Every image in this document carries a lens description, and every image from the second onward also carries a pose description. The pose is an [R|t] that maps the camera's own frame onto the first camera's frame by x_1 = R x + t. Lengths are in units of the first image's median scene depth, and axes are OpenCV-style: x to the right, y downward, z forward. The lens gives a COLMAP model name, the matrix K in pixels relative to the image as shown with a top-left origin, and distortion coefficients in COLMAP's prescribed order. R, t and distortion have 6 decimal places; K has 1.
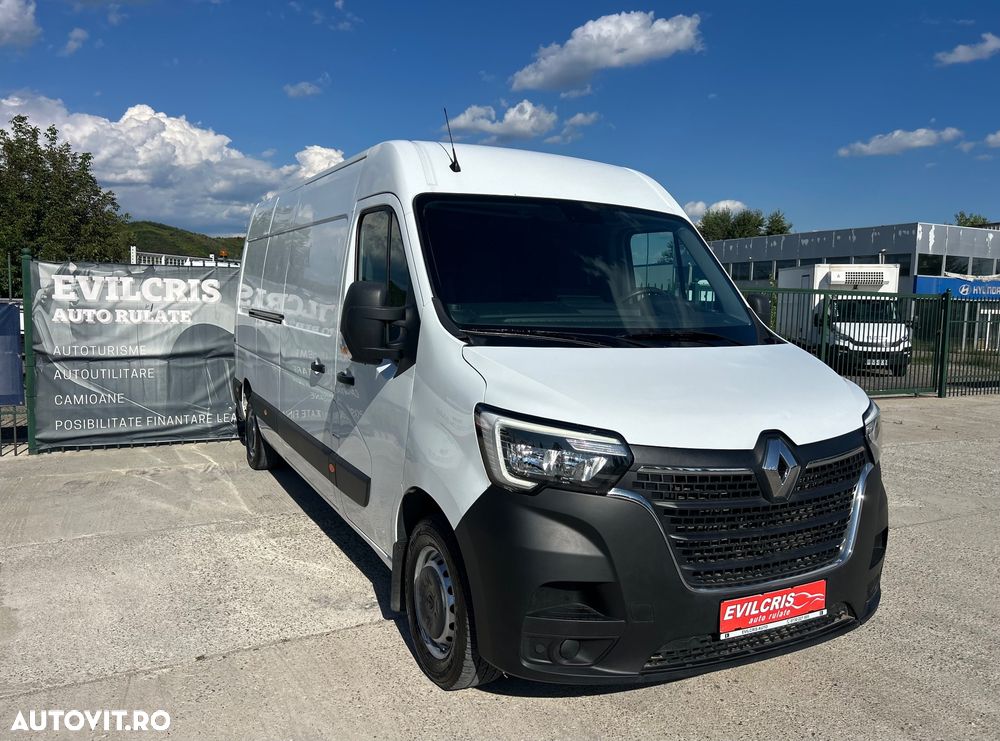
lens RADIAL K [[766.7, 0, 500.0], [0, 766.7, 370.5], [0, 0, 1]] dist [0.019043, -0.000555]
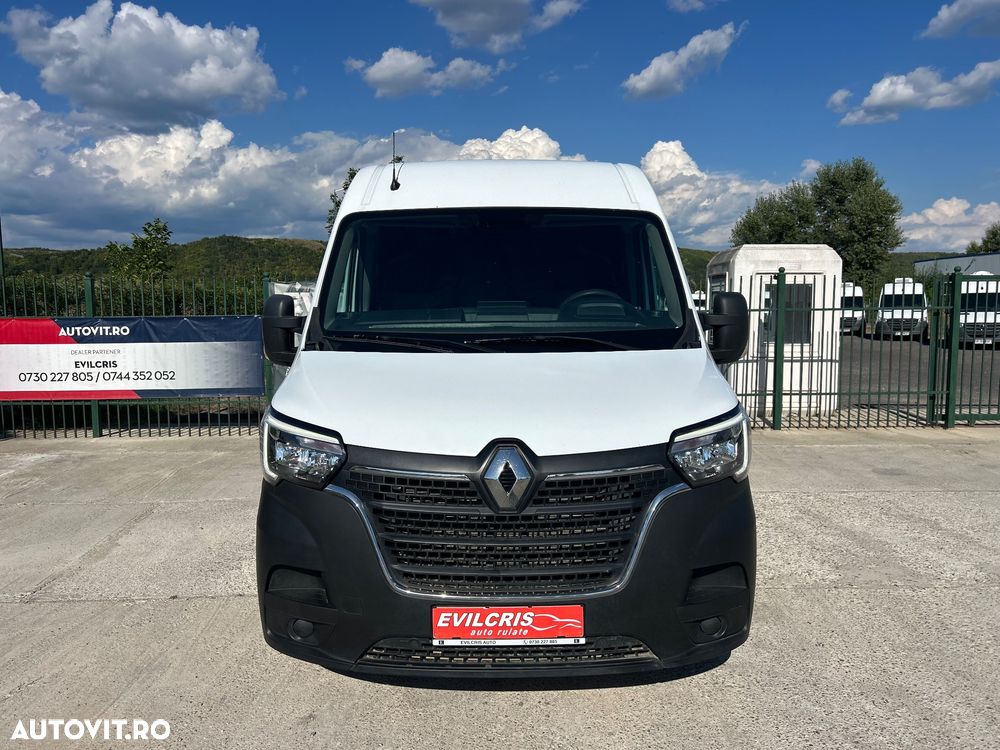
lens RADIAL K [[783.7, 0, 496.7], [0, 783.7, 373.2], [0, 0, 1]] dist [0.035504, -0.065321]
pose [[0.889960, 0.014419, -0.455811, 0.287489], [-0.016301, 0.999867, -0.000198, -0.001398], [0.455748, 0.007606, 0.890077, 0.044398]]
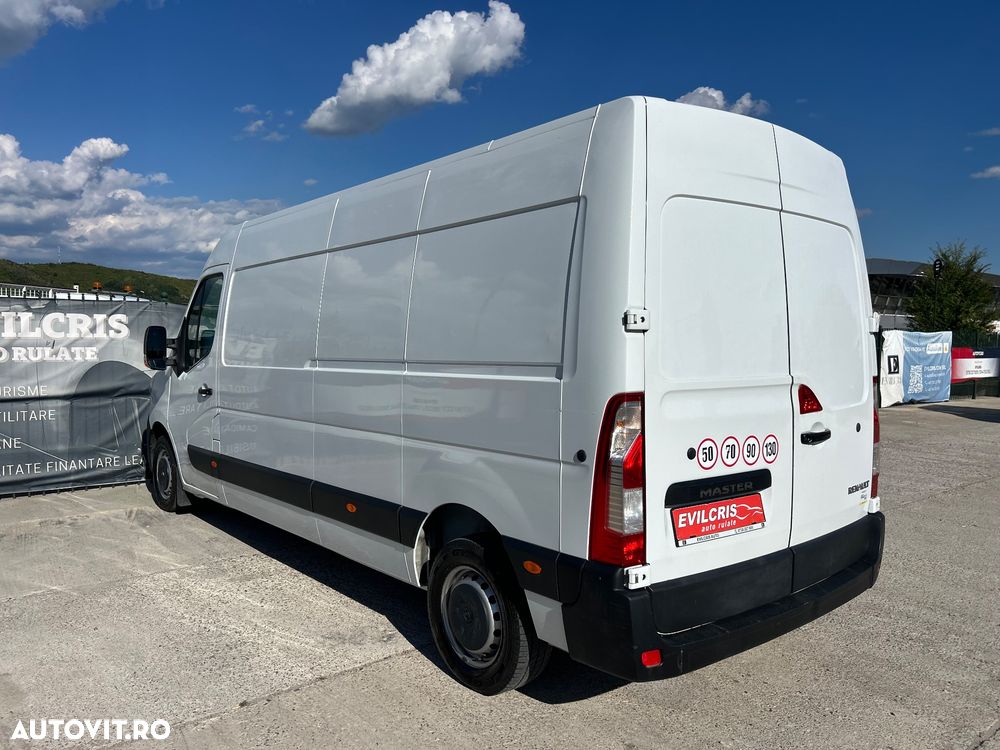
lens RADIAL K [[760.8, 0, 497.9], [0, 760.8, 371.0], [0, 0, 1]] dist [0.032280, -0.025506]
pose [[0.980429, -0.016741, 0.196158, -0.111390], [0.024117, 0.999087, -0.035275, -0.004059], [-0.195388, 0.039316, 0.979938, -0.016988]]
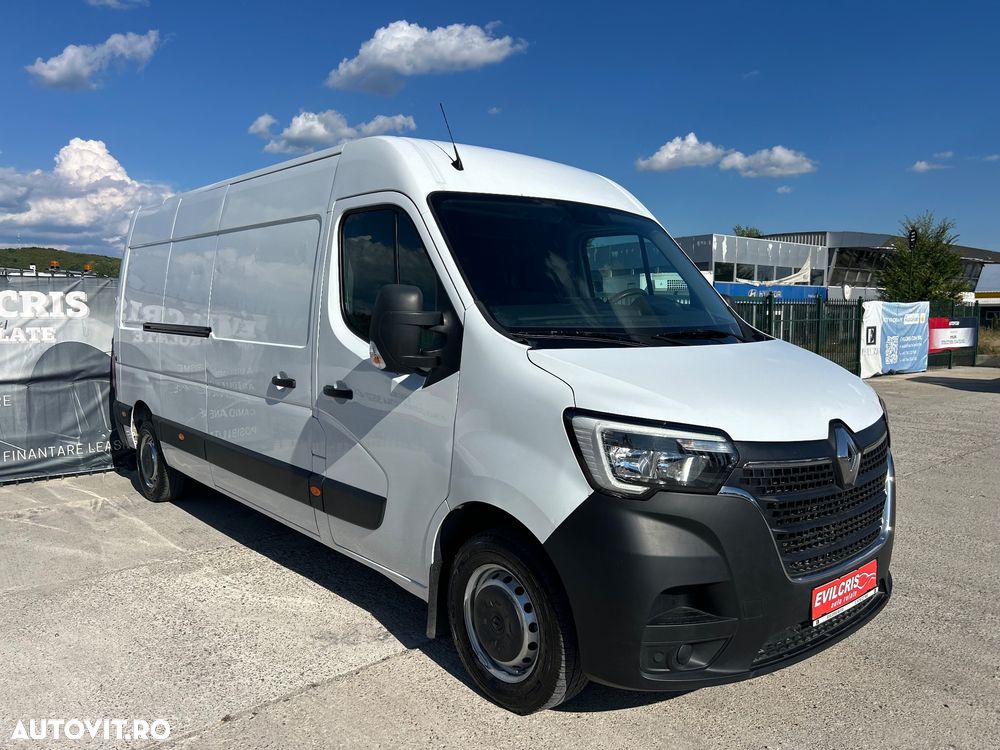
lens RADIAL K [[760.8, 0, 497.9], [0, 760.8, 371.0], [0, 0, 1]] dist [0.032280, -0.025506]
pose [[0.972480, -0.039625, 0.229594, -0.119516], [0.042437, 0.999072, -0.007320, -0.000128], [-0.229091, 0.016861, 0.973259, 0.034860]]
